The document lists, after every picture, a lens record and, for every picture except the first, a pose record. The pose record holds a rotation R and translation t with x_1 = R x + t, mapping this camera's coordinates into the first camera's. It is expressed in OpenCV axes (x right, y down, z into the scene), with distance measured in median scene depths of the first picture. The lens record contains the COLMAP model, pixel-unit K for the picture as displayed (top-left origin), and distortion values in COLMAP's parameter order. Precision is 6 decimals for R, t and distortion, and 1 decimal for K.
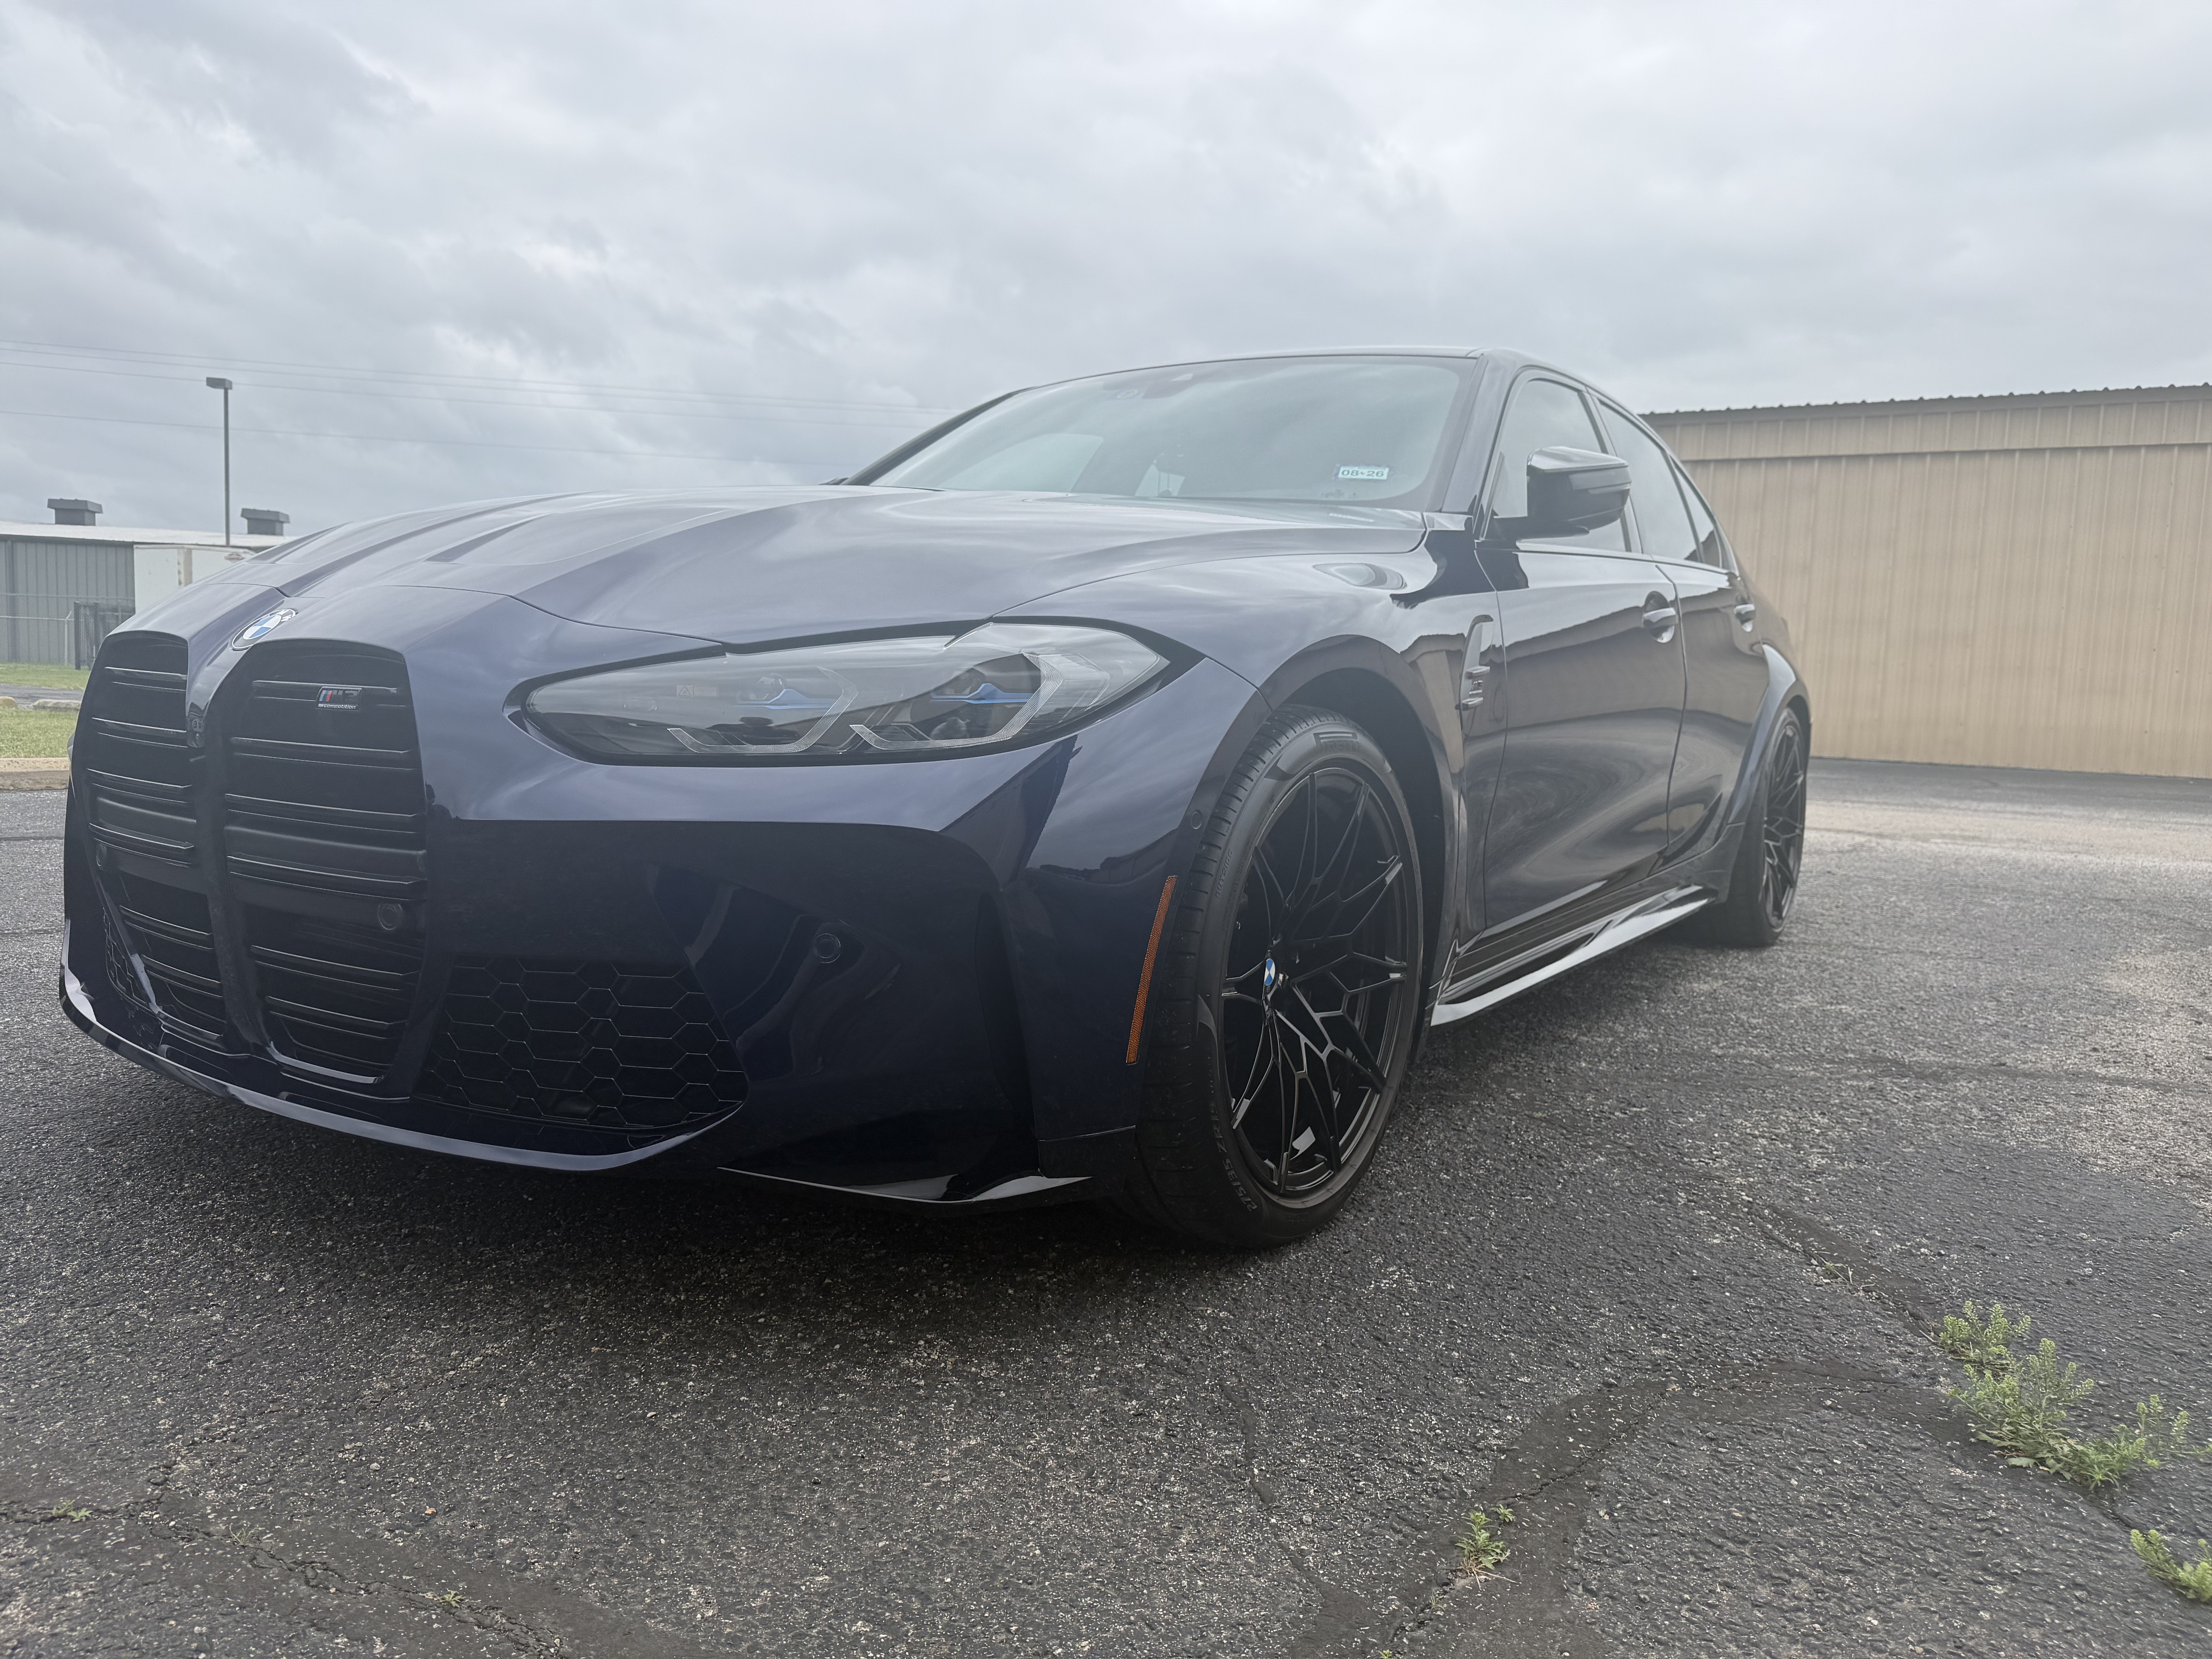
lens RADIAL K [[1604.7, 0, 1080.1], [0, 1604.7, 852.9], [0, 0, 1]] dist [0.127137, -0.174900]
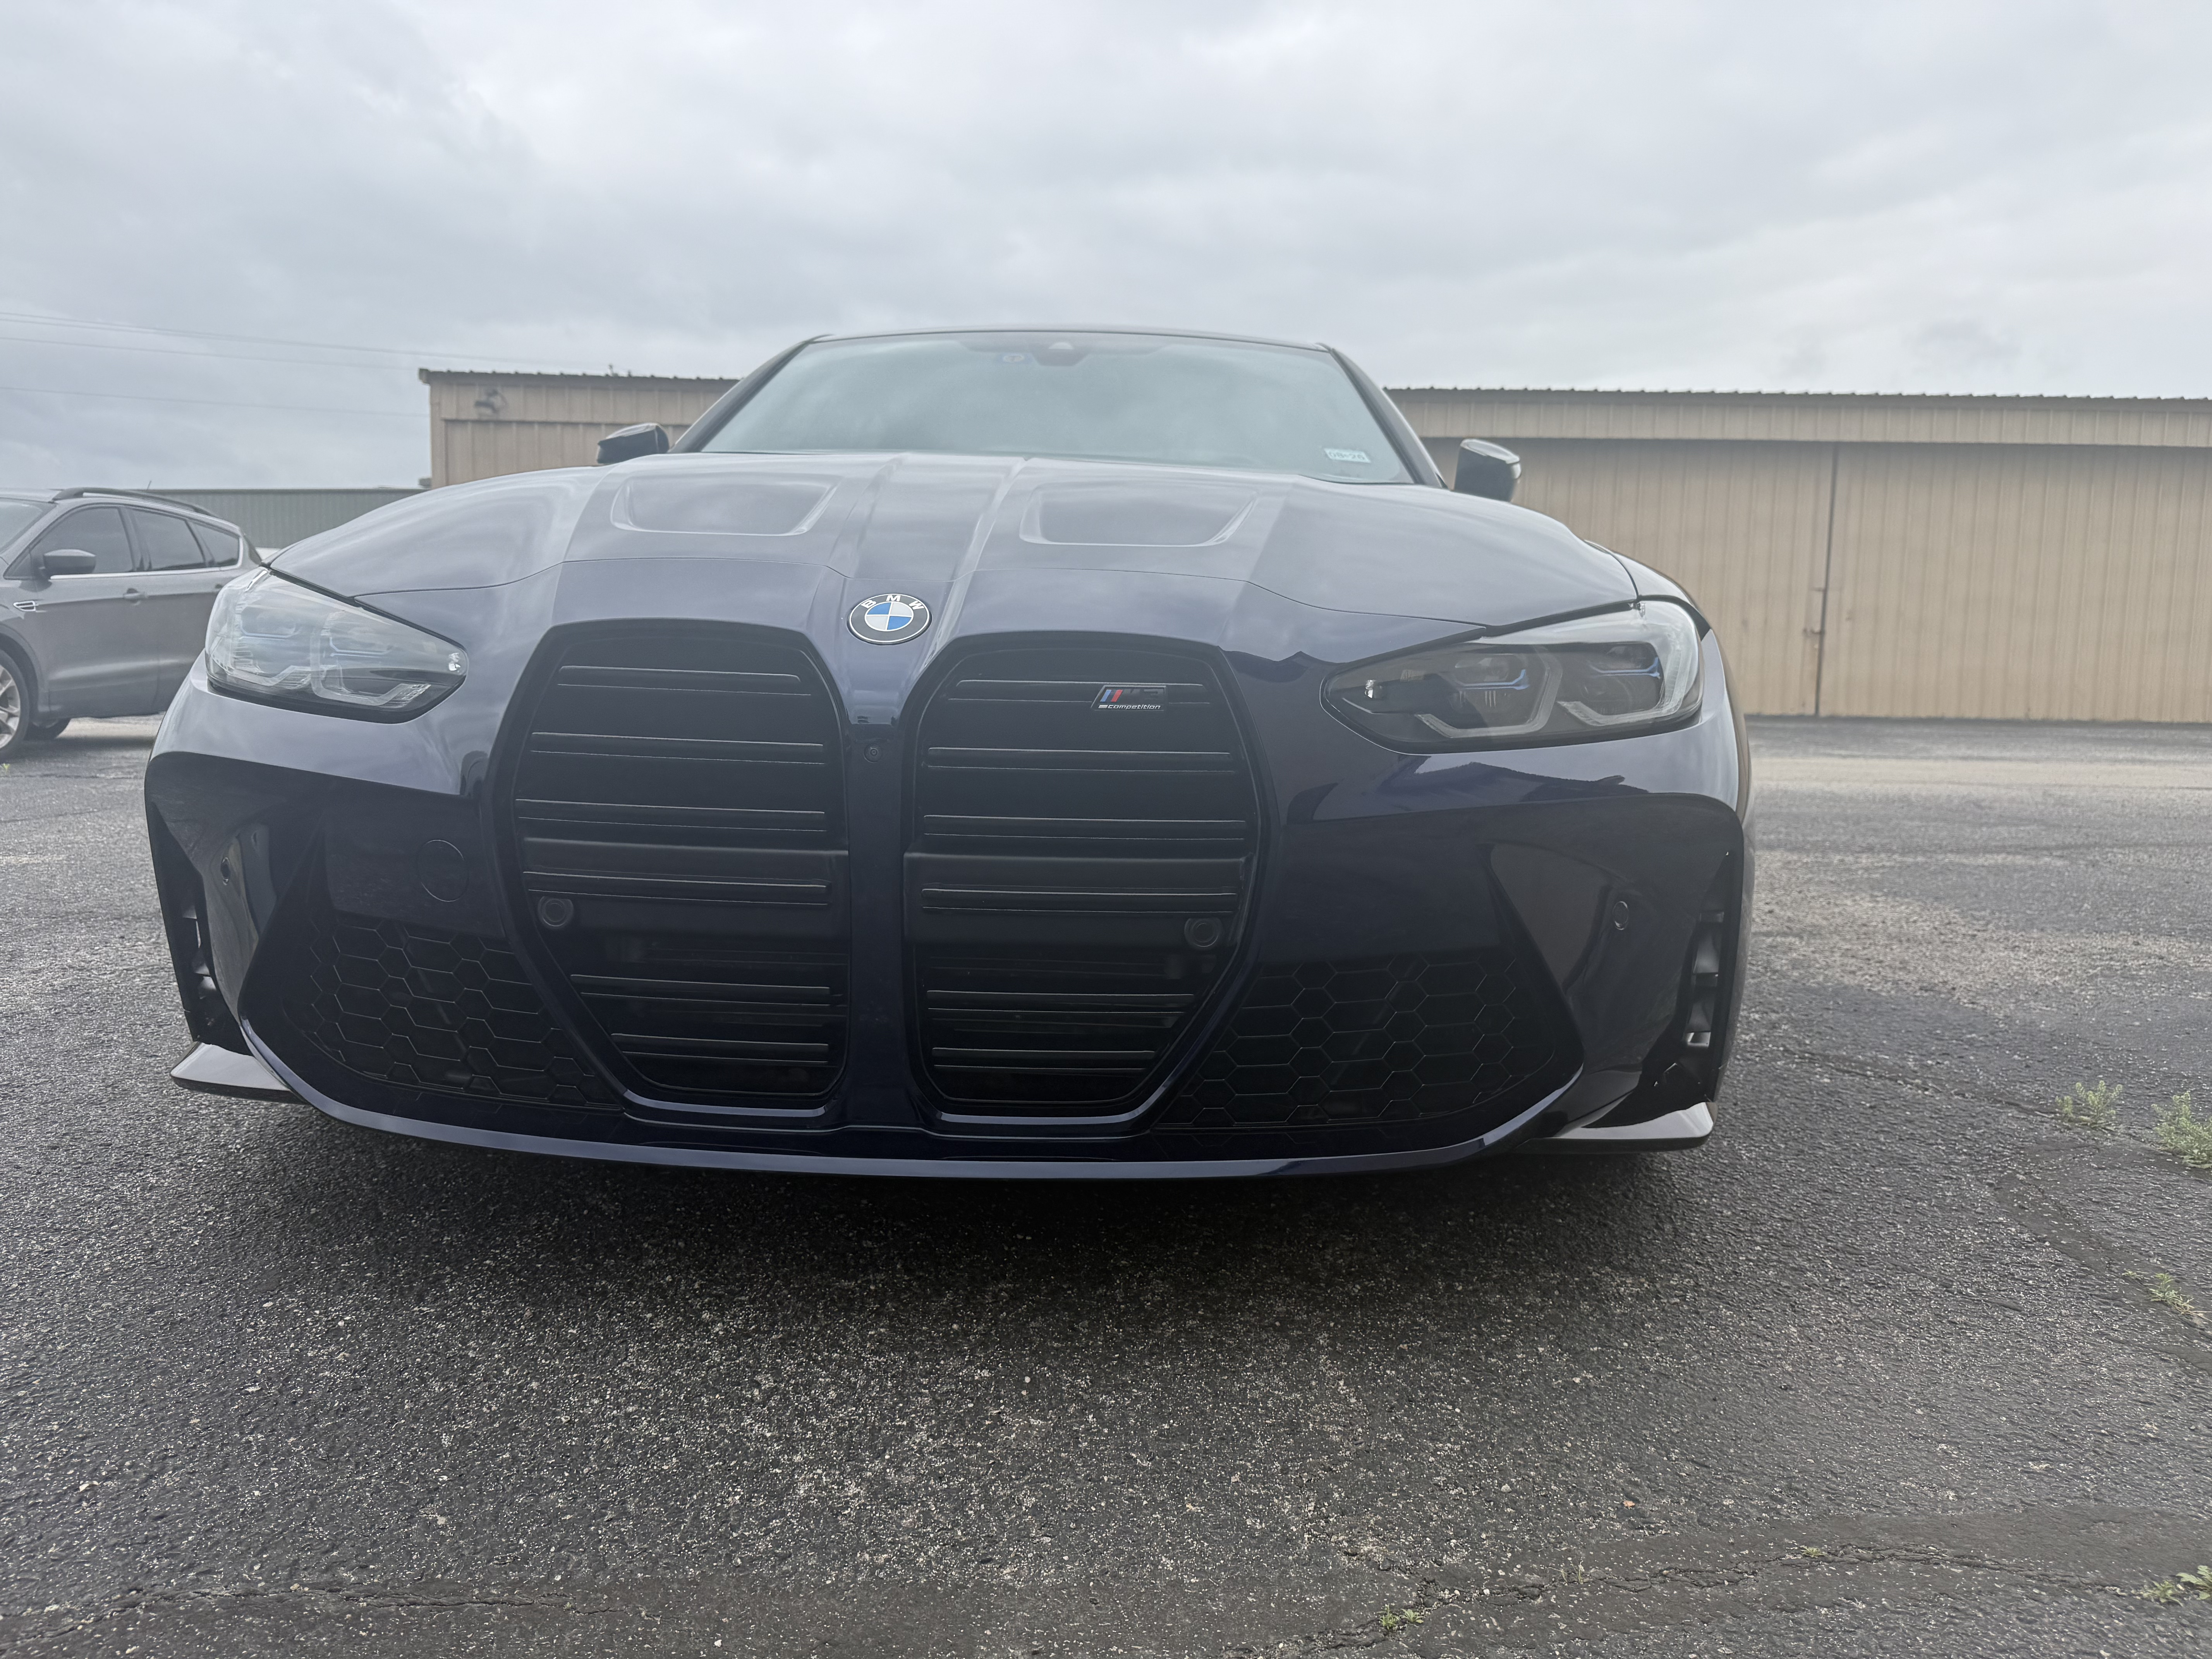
lens RADIAL K [[1604.7, 0, 1080.1], [0, 1604.7, 852.9], [0, 0, 1]] dist [0.127137, -0.174900]
pose [[0.849058, -0.093067, 0.520038, -0.928164], [0.080810, 0.995656, 0.046248, -0.052134], [-0.522083, 0.002757, 0.852890, 0.260196]]
